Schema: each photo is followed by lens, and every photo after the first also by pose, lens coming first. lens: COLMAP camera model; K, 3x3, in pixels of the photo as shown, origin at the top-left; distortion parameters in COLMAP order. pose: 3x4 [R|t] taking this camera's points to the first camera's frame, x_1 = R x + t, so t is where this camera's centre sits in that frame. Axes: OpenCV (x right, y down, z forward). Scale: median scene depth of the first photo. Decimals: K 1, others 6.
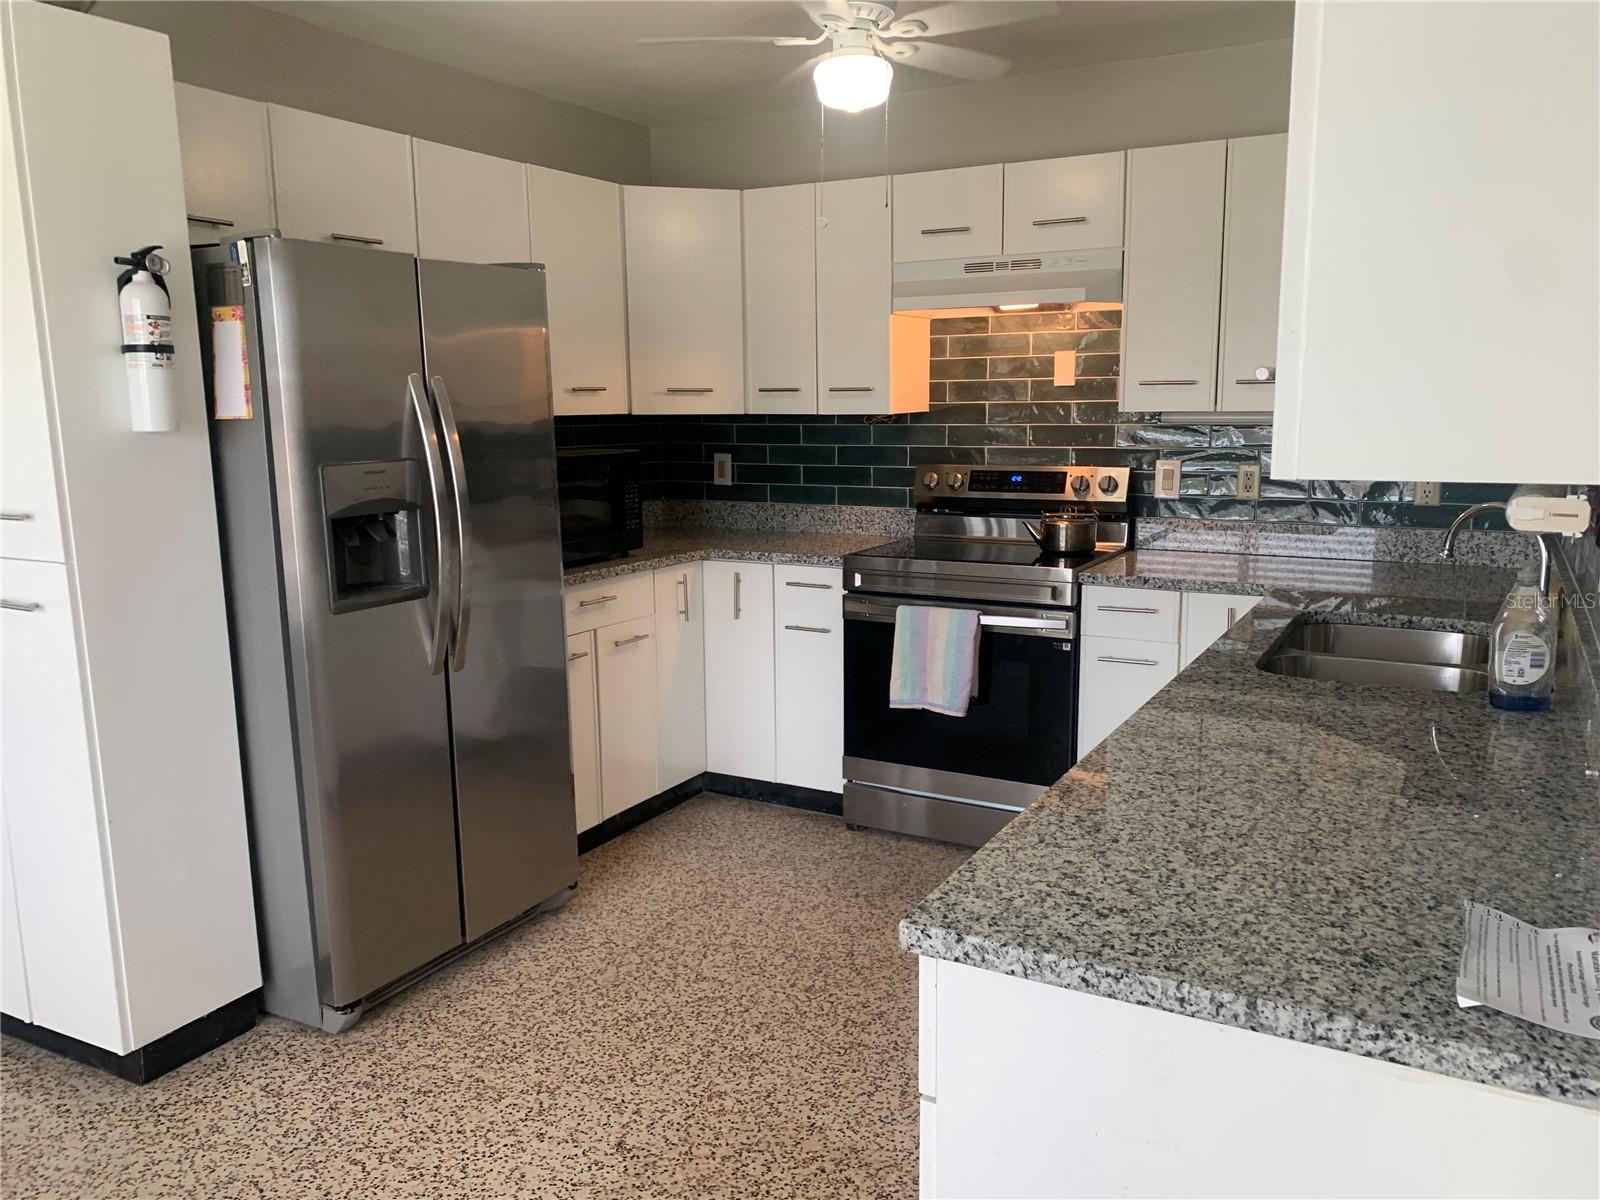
lens RADIAL K [[1229.5, 0, 814.0], [0, 1229.5, 608.4], [0, 0, 1]] dist [0.145974, -0.331179]
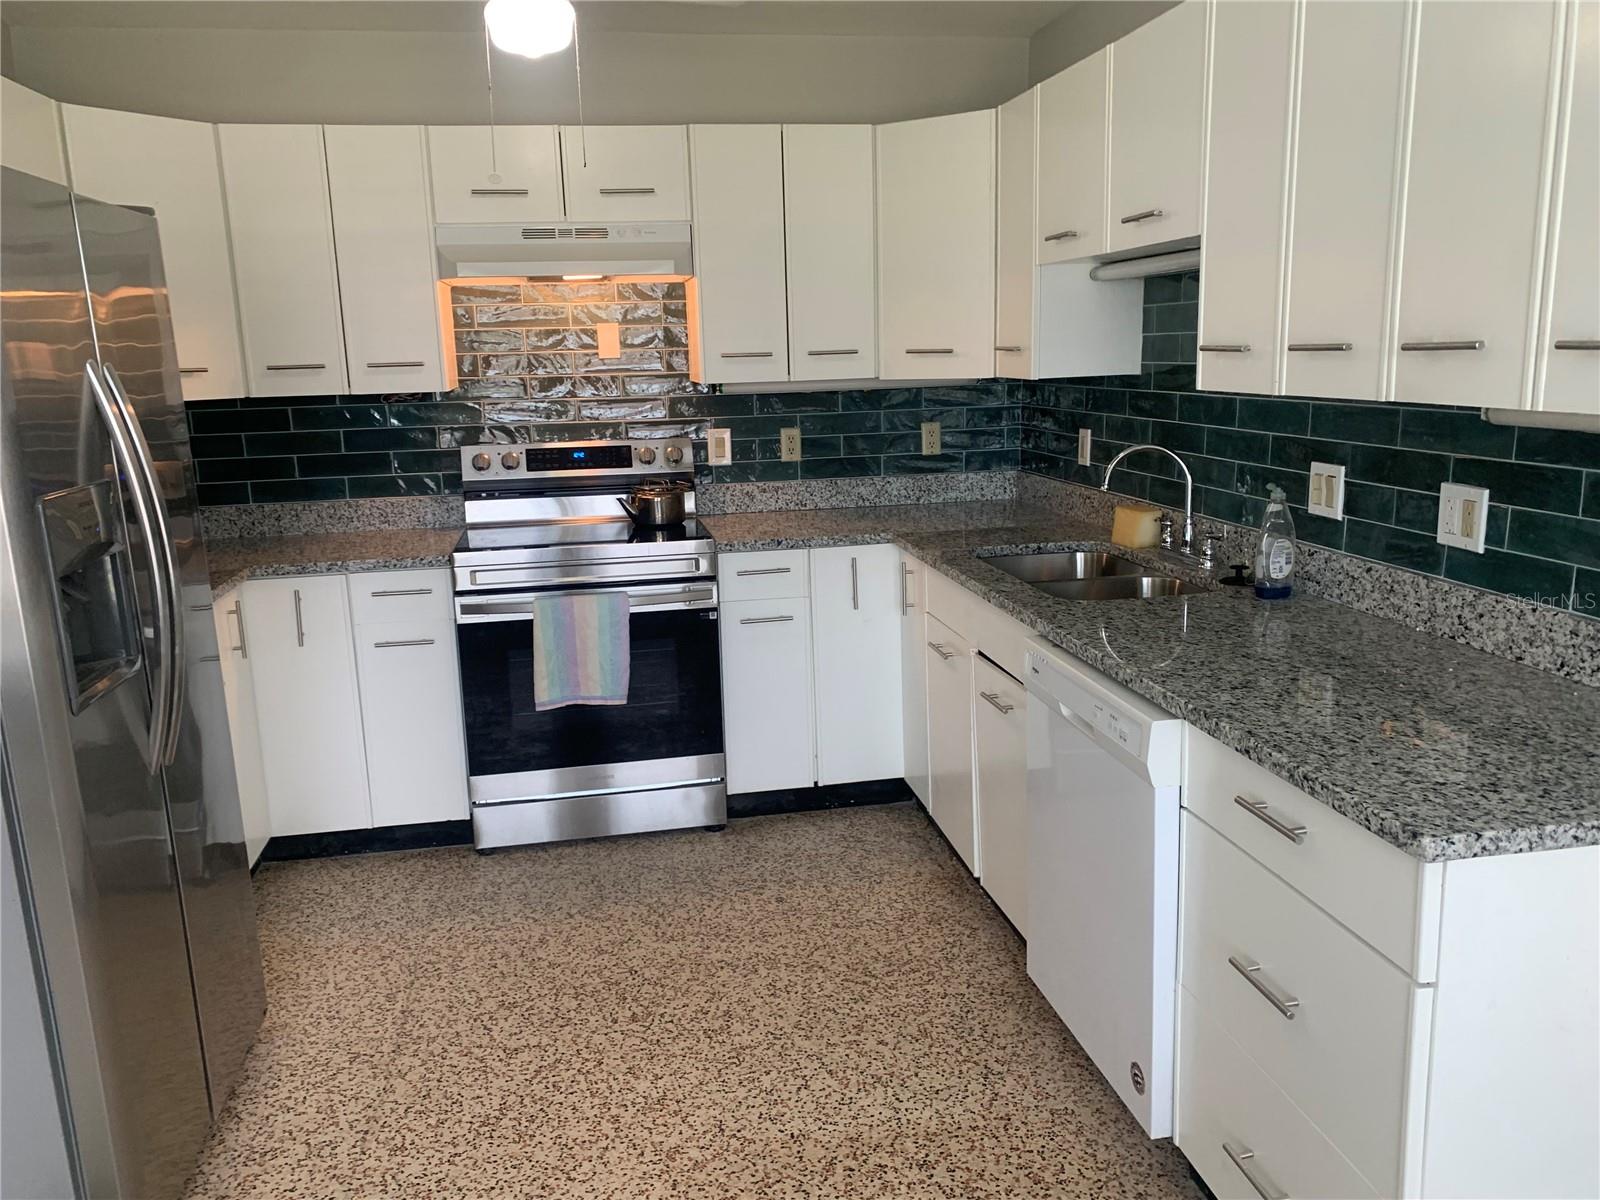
lens RADIAL K [[1230.3, 0, 800.0], [0, 1230.3, 600.0], [0, 0, 1]] dist [0.088309, -0.128212]
pose [[0.779892, -0.140359, 0.609974, -0.350446], [0.128899, 0.989660, 0.062921, -0.035618], [-0.612498, 0.029554, 0.789919, 0.153120]]
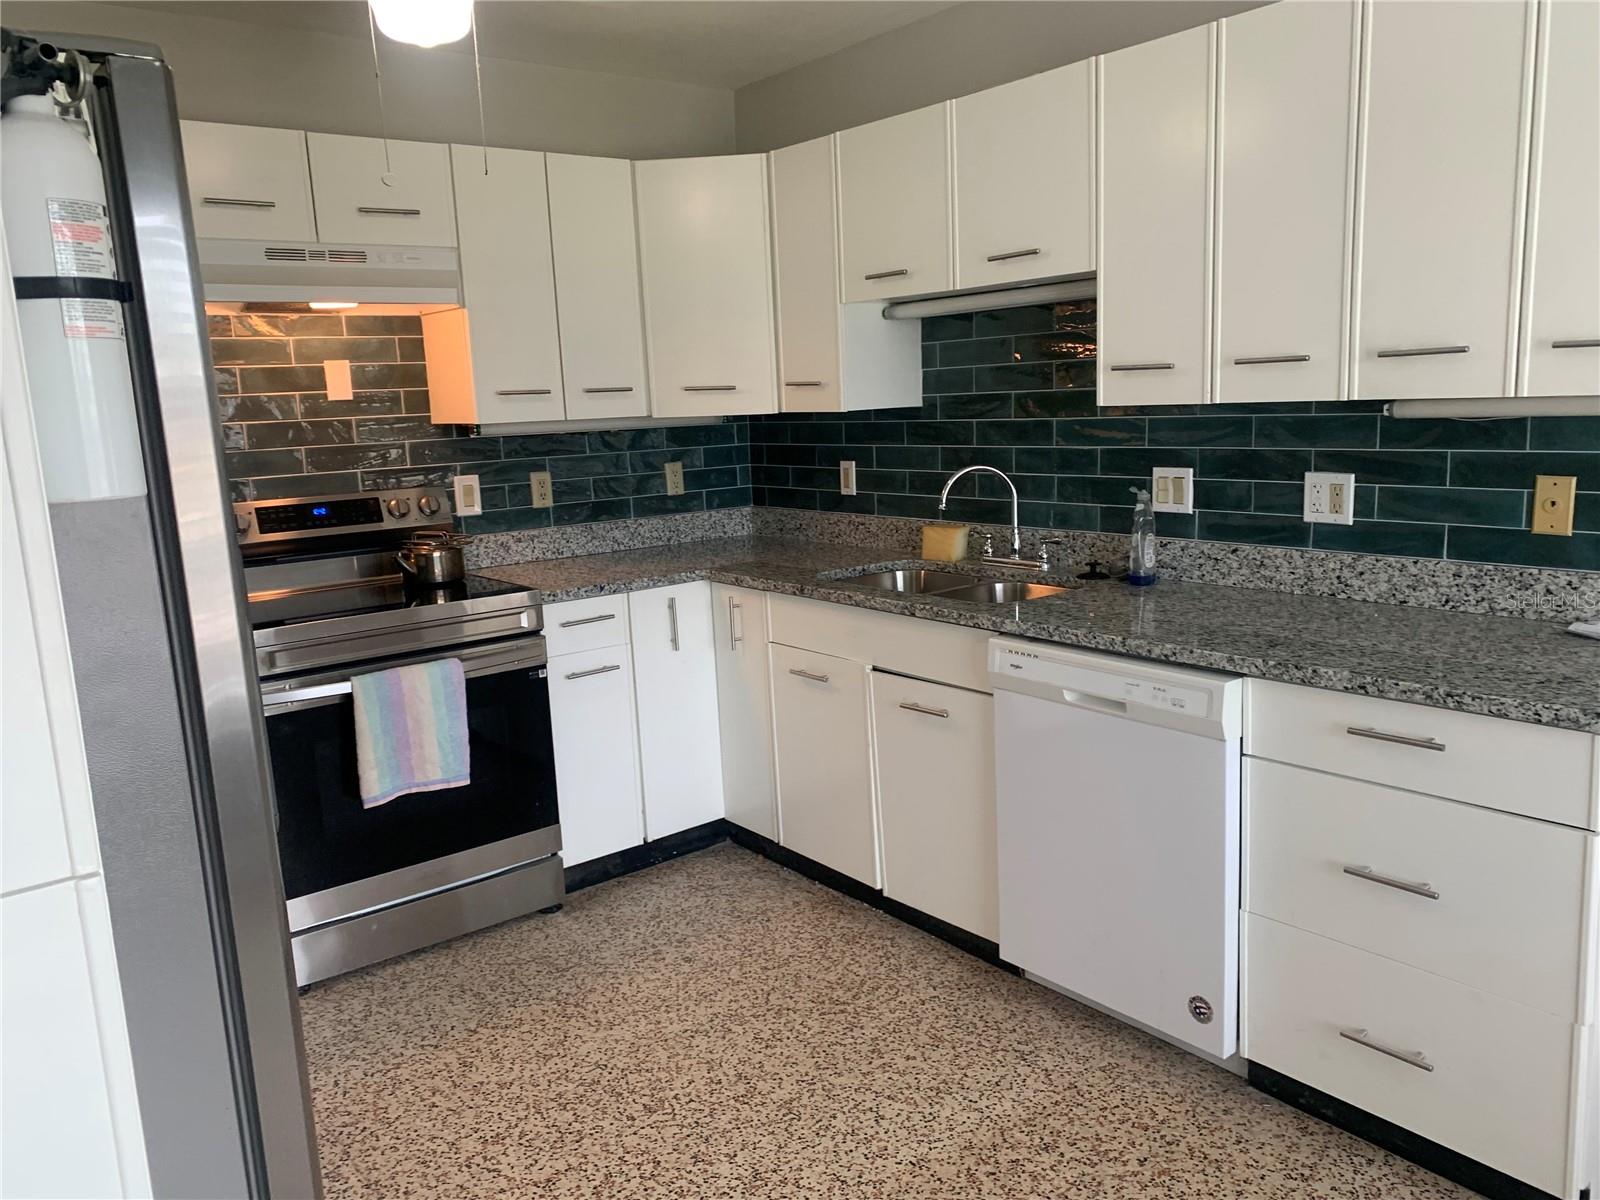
lens RADIAL K [[1228.7, 0, 829.1], [0, 1228.7, 603.4], [0, 0, 1]] dist [0.062528, -0.078181]
pose [[0.382955, -0.167263, 0.908498, -0.537581], [0.196798, 0.975666, 0.096674, -0.066464], [-0.902561, 0.141769, 0.406553, 0.414748]]
